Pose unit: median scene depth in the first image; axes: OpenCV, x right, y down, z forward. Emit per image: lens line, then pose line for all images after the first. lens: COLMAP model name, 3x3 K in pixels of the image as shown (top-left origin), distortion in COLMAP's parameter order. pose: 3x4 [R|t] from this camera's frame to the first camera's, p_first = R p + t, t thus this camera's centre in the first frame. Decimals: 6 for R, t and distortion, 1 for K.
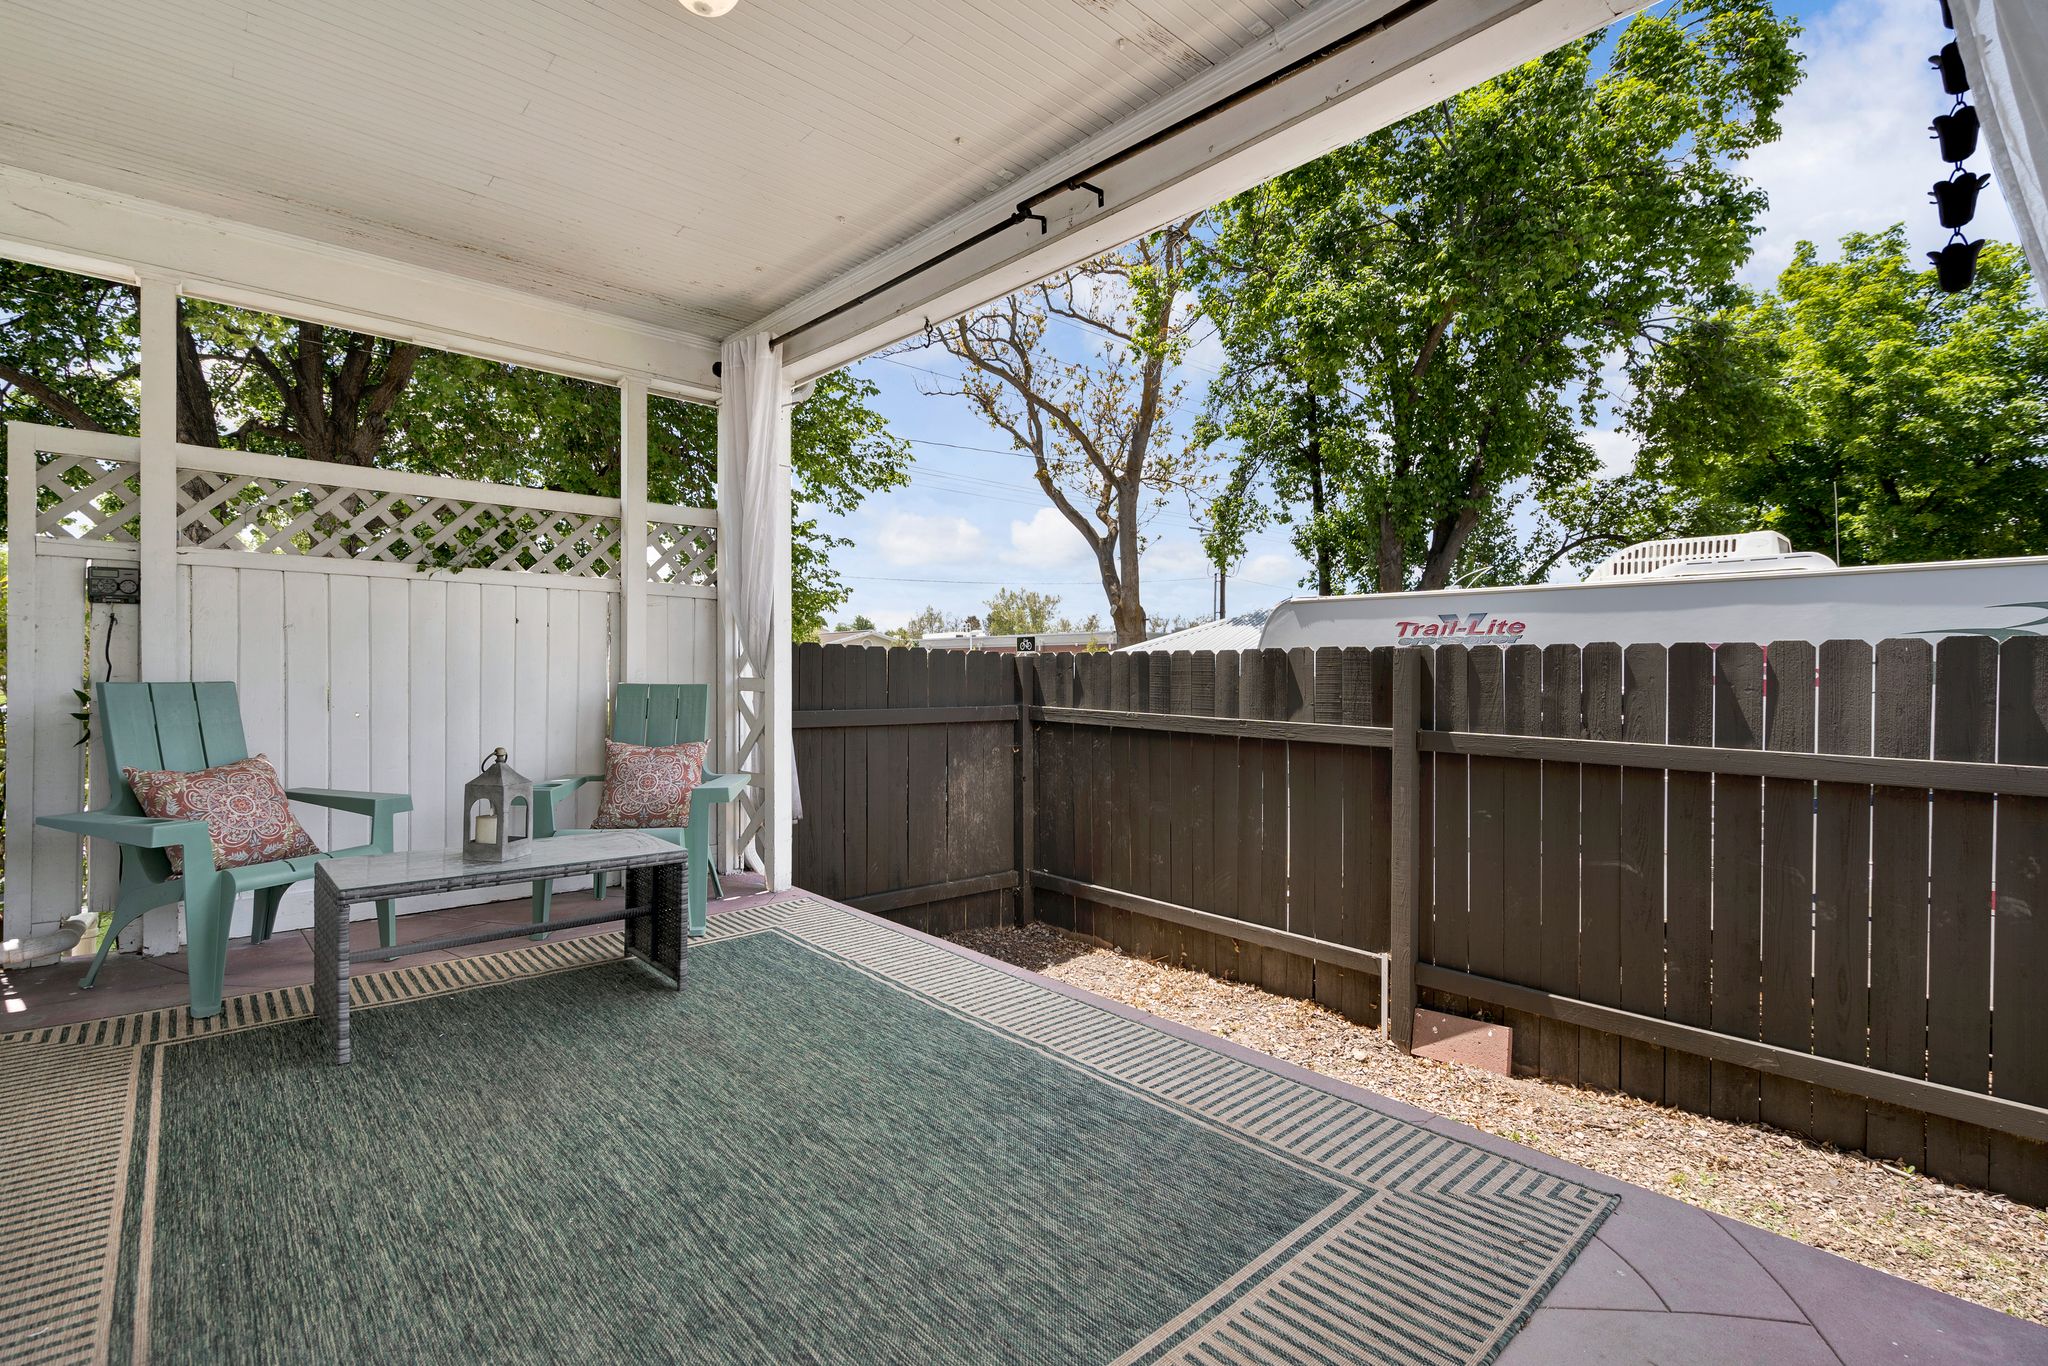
lens RADIAL K [[943.2, 0, 1018.5], [0, 943.2, 681.5], [0, 0, 1]] dist [-0.000671, -0.000154]
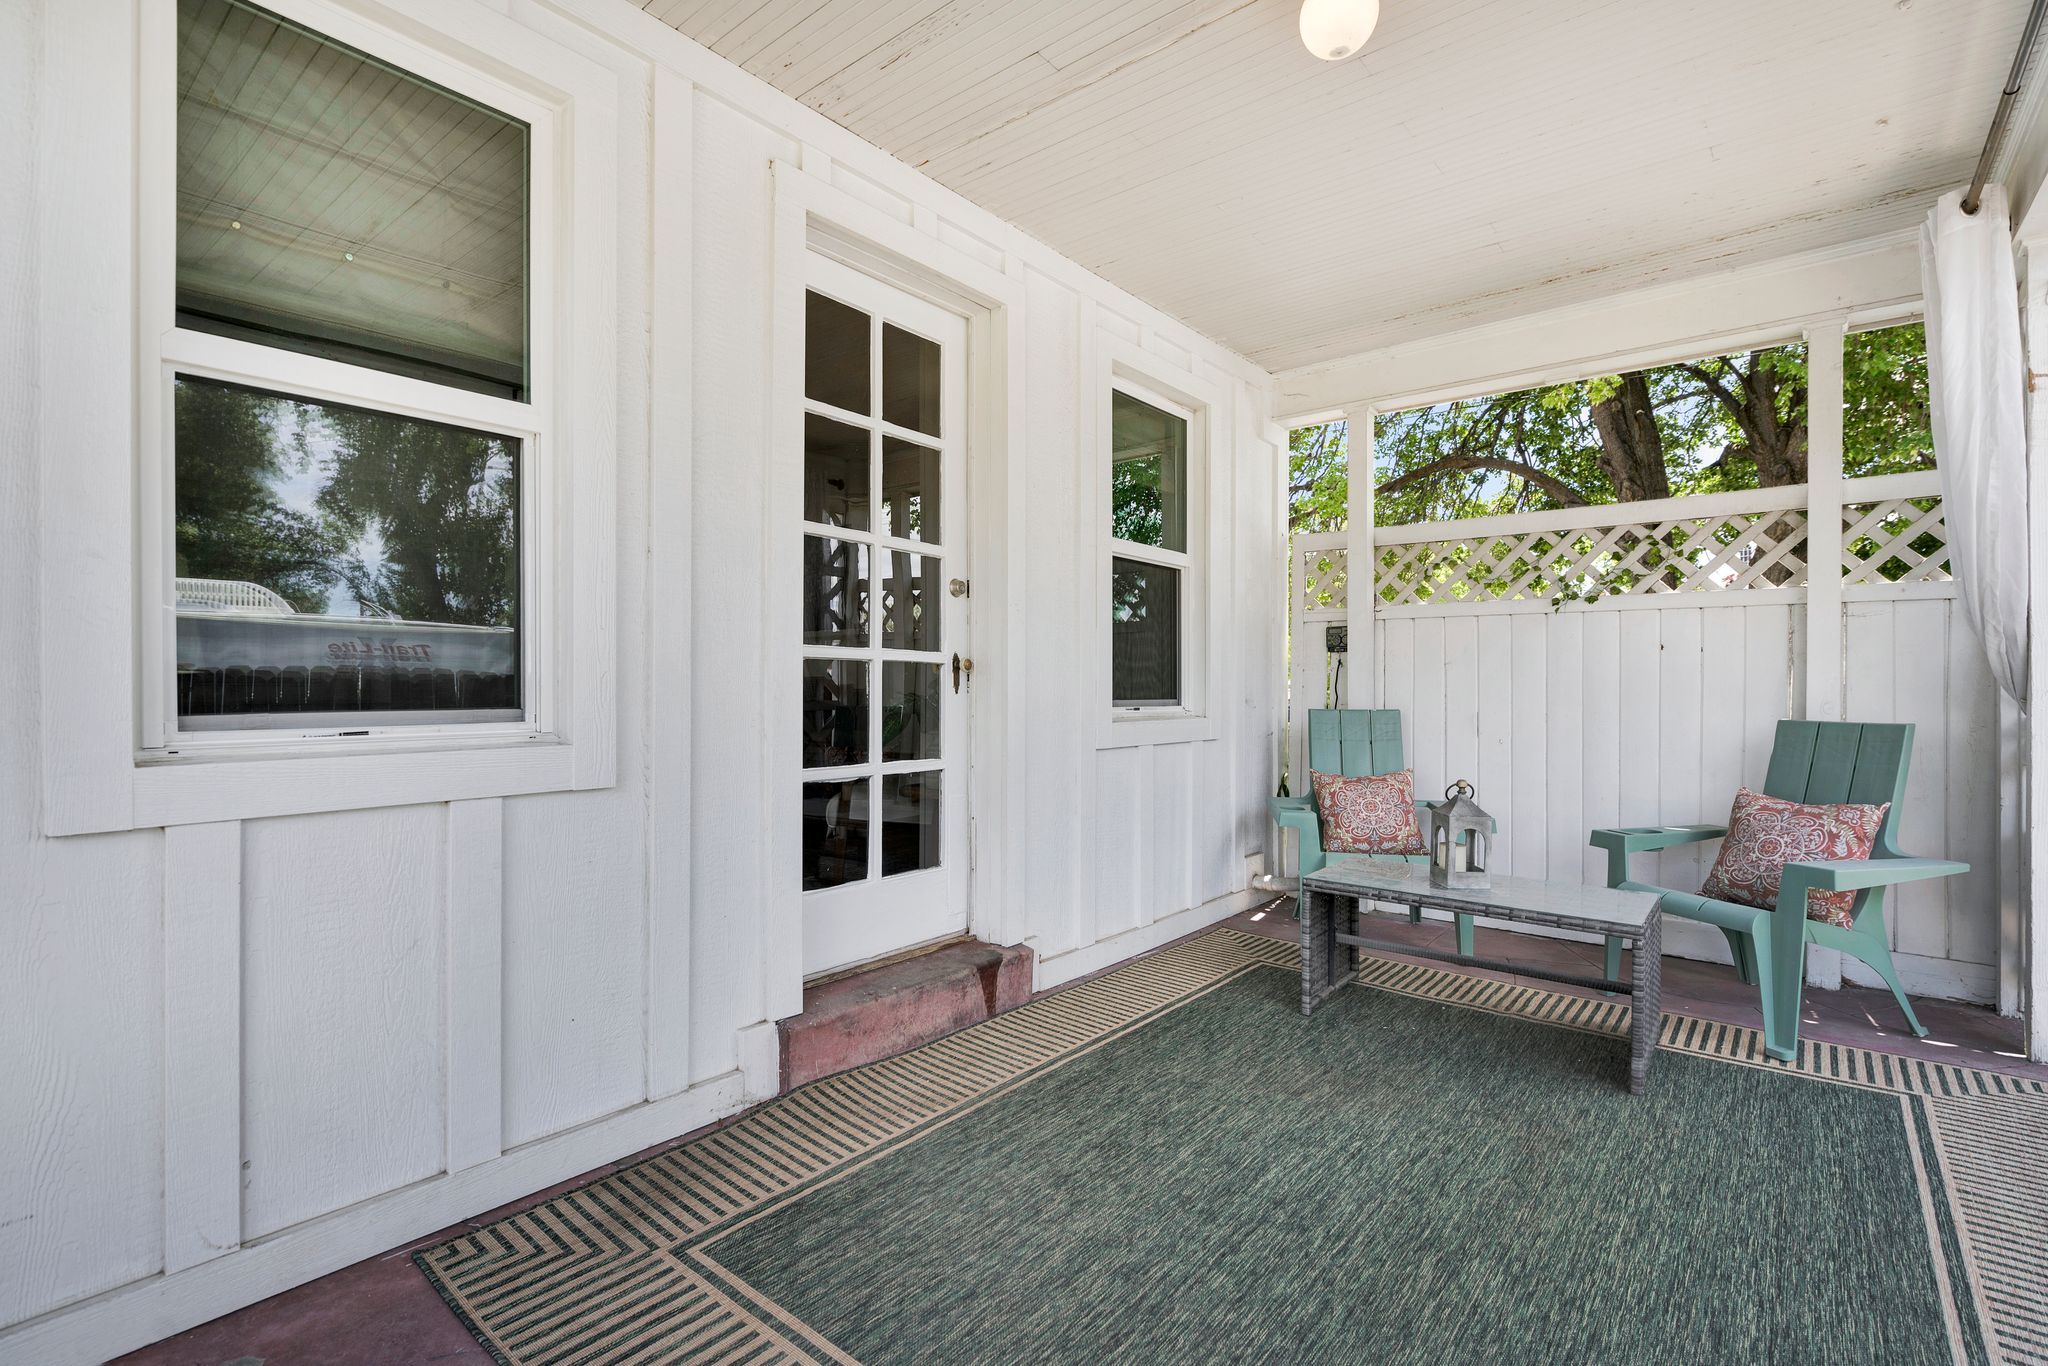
lens RADIAL K [[943.2, 0, 972.2], [0, 943.2, 695.2], [0, 0, 1]] dist [-0.000671, -0.000154]
pose [[0.124381, 0.005742, -0.992218, 0.391776], [-0.011022, 0.999930, 0.004405, -0.020462], [0.992173, 0.010389, 0.124436, 0.318897]]
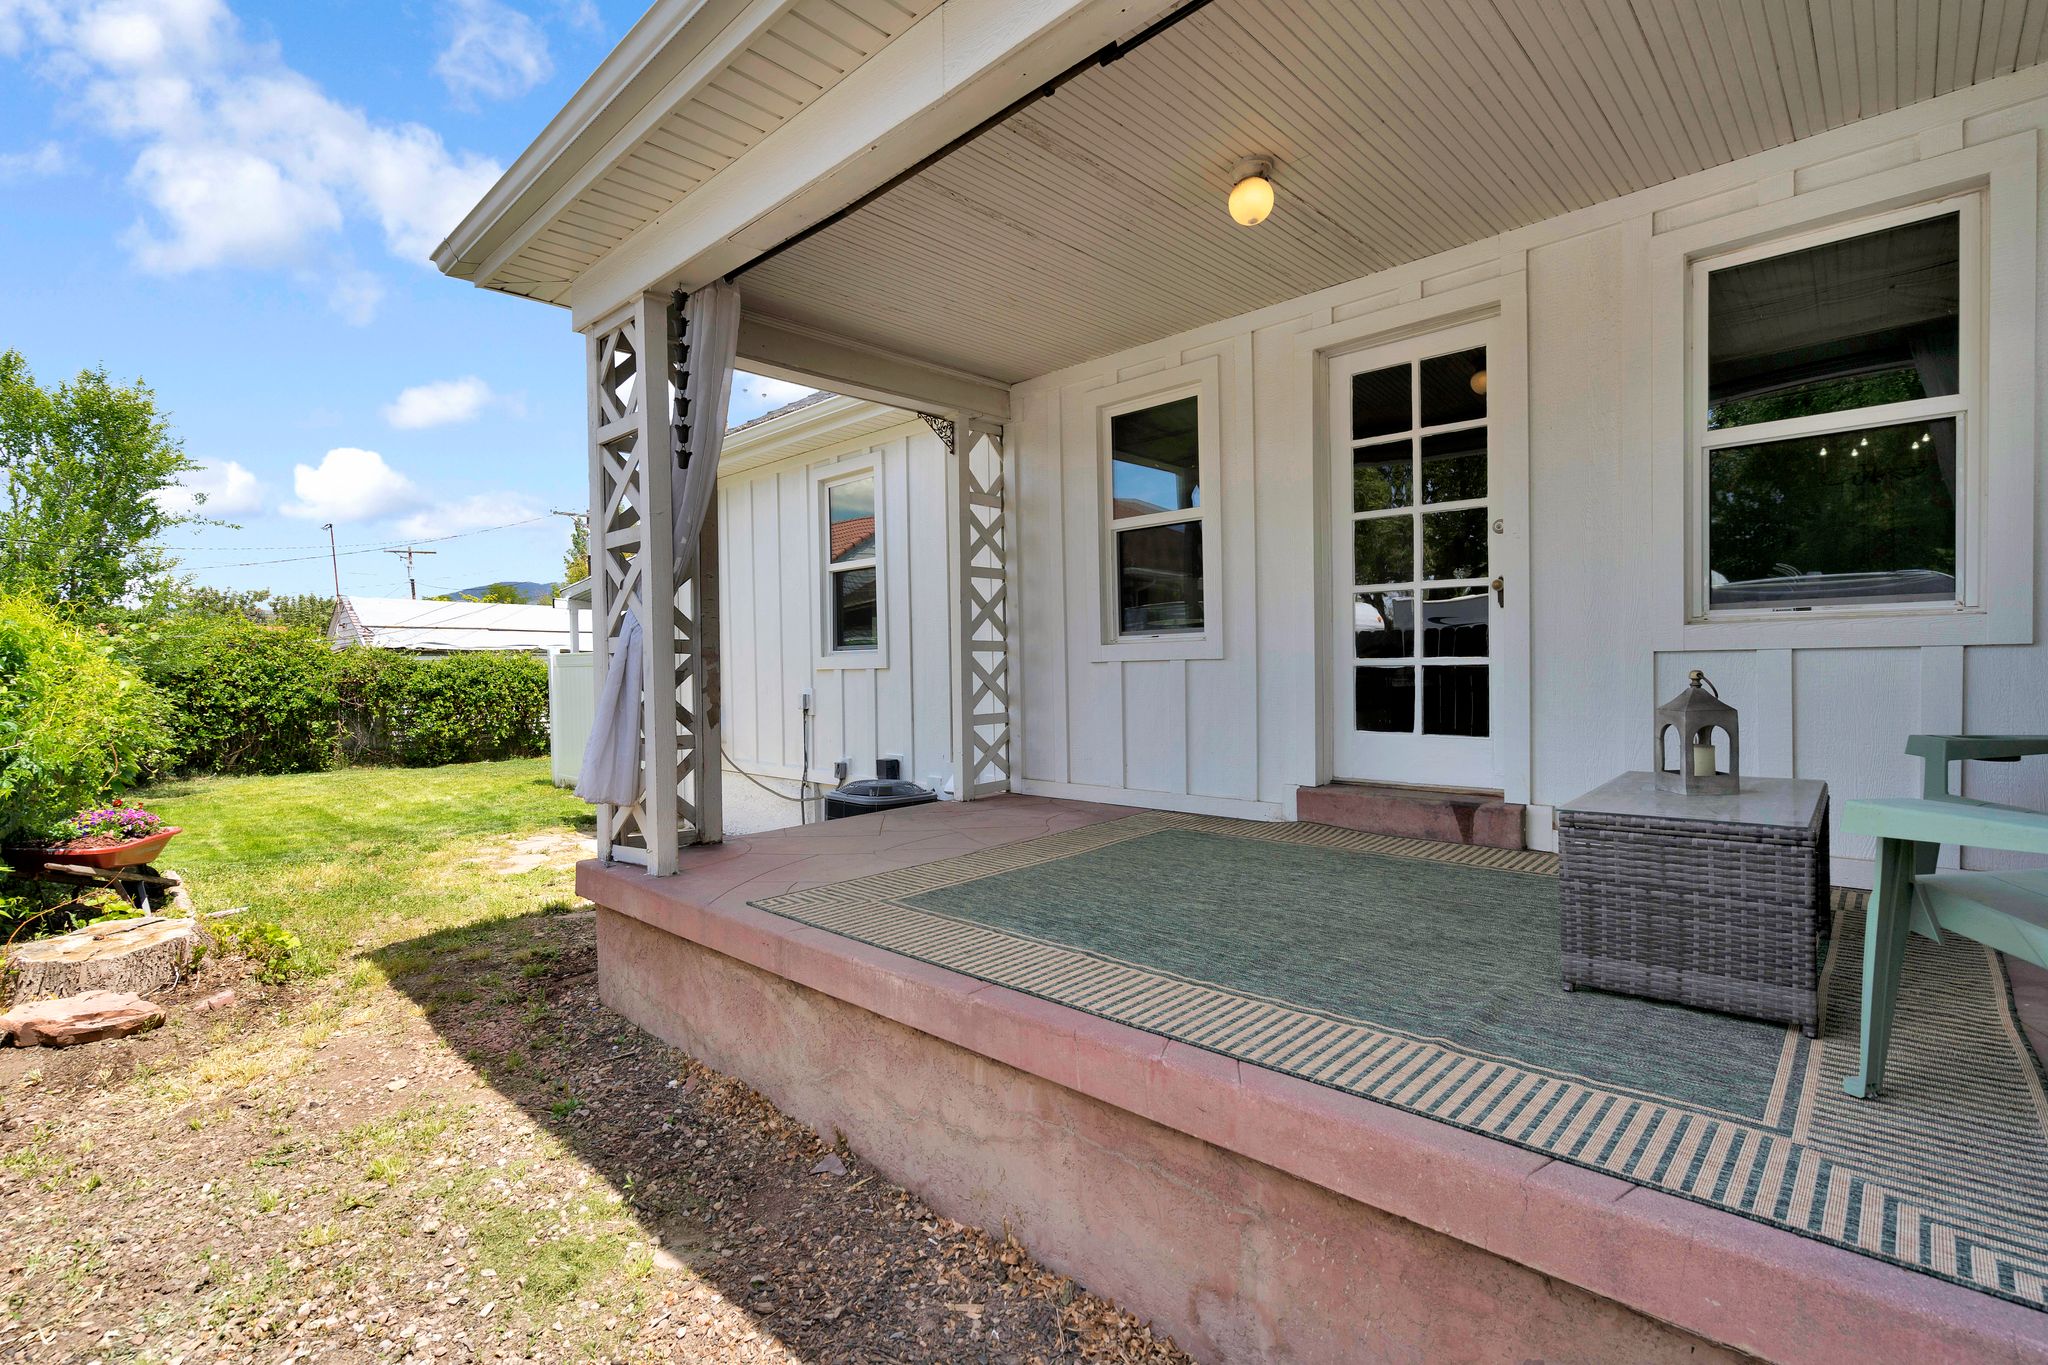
lens RADIAL K [[943.2, 0, 1026.8], [0, 943.2, 674.8], [0, 0, 1]] dist [-0.000671, -0.000154]
pose [[-0.996032, 0.013634, -0.087942, 0.153468], [0.011842, 0.999712, 0.020864, 0.045043], [0.088201, 0.019740, -0.995907, 1.743177]]
